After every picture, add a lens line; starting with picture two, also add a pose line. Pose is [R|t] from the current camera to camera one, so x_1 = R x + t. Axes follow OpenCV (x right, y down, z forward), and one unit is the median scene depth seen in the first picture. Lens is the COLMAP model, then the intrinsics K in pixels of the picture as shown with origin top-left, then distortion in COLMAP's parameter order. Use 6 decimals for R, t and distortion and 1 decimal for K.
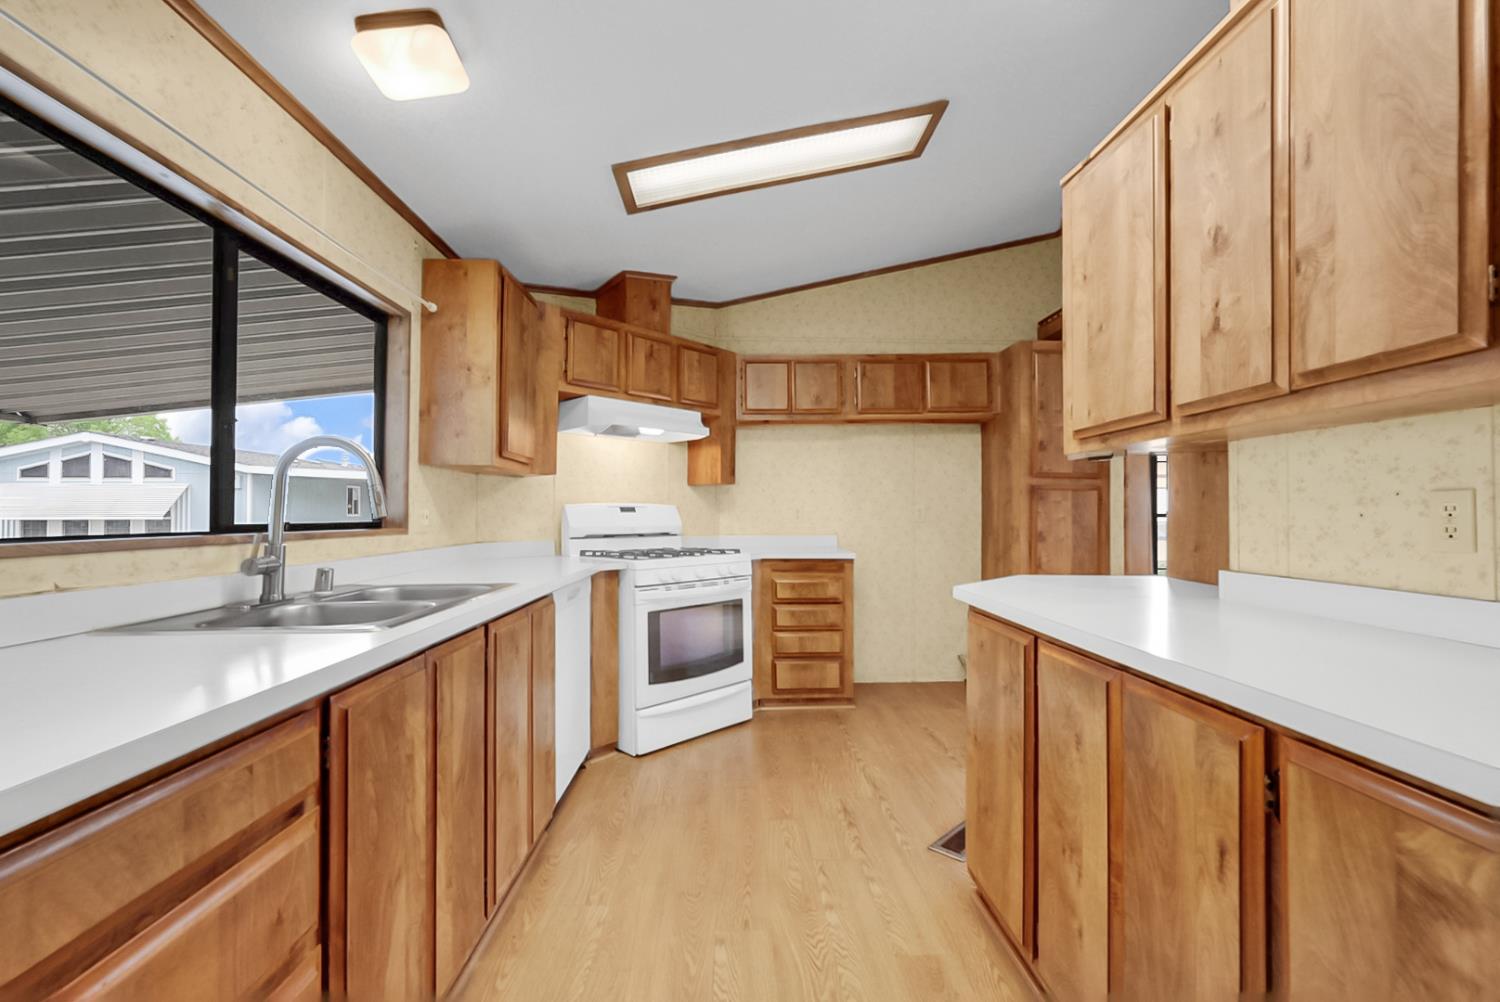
lens RADIAL K [[656.6, 0, 751.5], [0, 656.6, 512.1], [0, 0, 1]] dist [-0.001917, 0.000529]
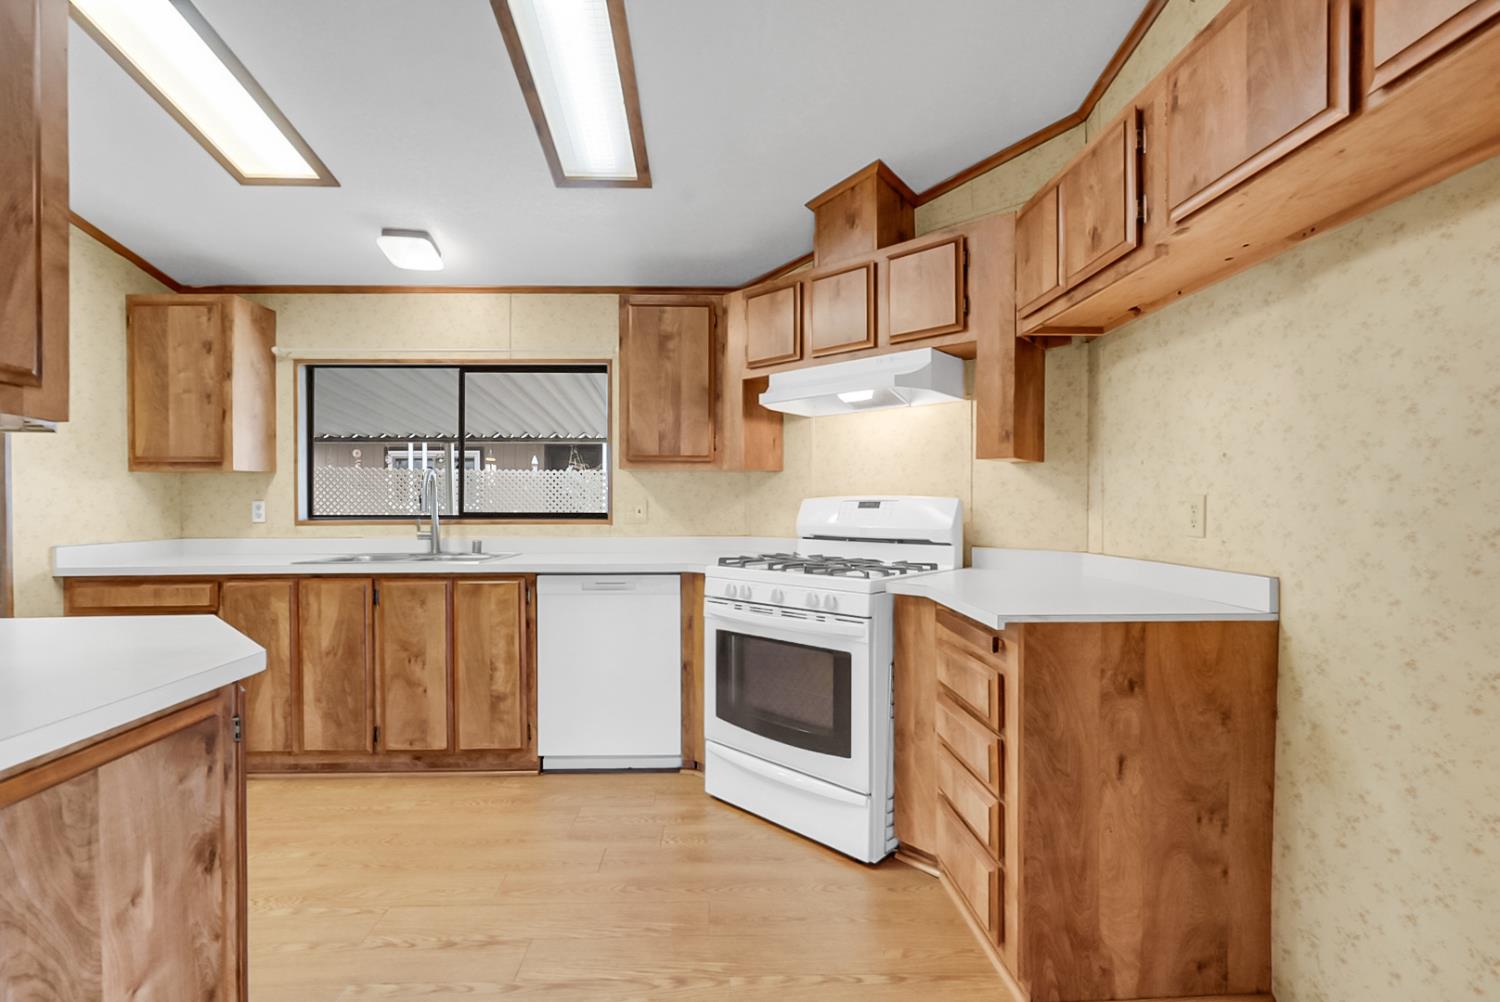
lens RADIAL K [[656.6, 0, 751.5], [0, 656.6, 512.1], [0, 0, 1]] dist [-0.001917, 0.000529]
pose [[0.004164, 0.015337, -0.999874, 0.632913], [0.004651, 0.999871, 0.015356, -0.008653], [0.999981, -0.004714, 0.004092, 0.968258]]
